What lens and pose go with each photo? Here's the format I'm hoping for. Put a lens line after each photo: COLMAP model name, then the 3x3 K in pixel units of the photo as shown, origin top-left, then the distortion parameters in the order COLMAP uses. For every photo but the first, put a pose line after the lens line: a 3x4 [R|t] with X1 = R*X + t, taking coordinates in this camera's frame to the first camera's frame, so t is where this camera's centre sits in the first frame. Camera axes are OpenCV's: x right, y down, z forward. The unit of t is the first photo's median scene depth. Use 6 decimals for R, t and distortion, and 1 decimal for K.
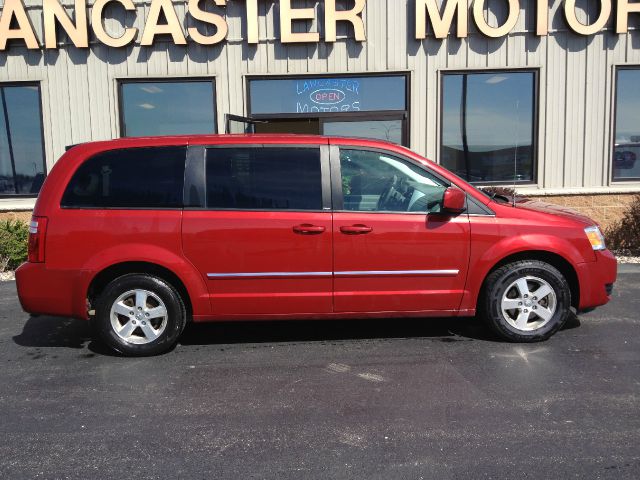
lens RADIAL K [[589.9, 0, 320.0], [0, 589.9, 240.0], [0, 0, 1]] dist [0.097623, -0.176165]
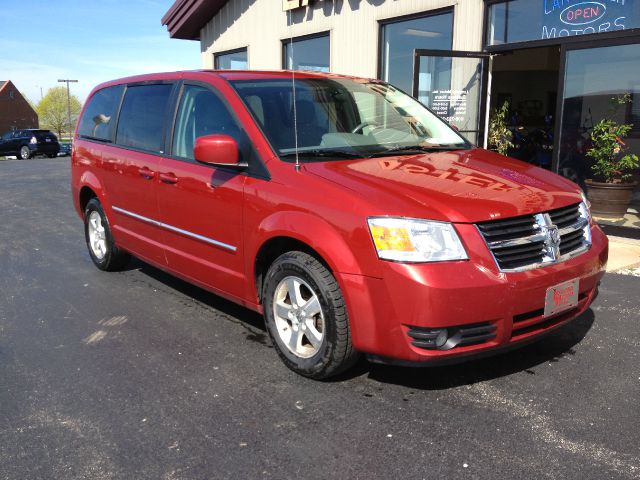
lens RADIAL K [[587.3, 0, 320.0], [0, 587.3, 240.0], [0, 0, 1]] dist [0.117856, -0.174478]
pose [[0.616397, 0.178023, -0.767048, 0.439432], [-0.114442, 0.984019, 0.136414, -0.036040], [0.779075, 0.003697, 0.626920, 0.312281]]
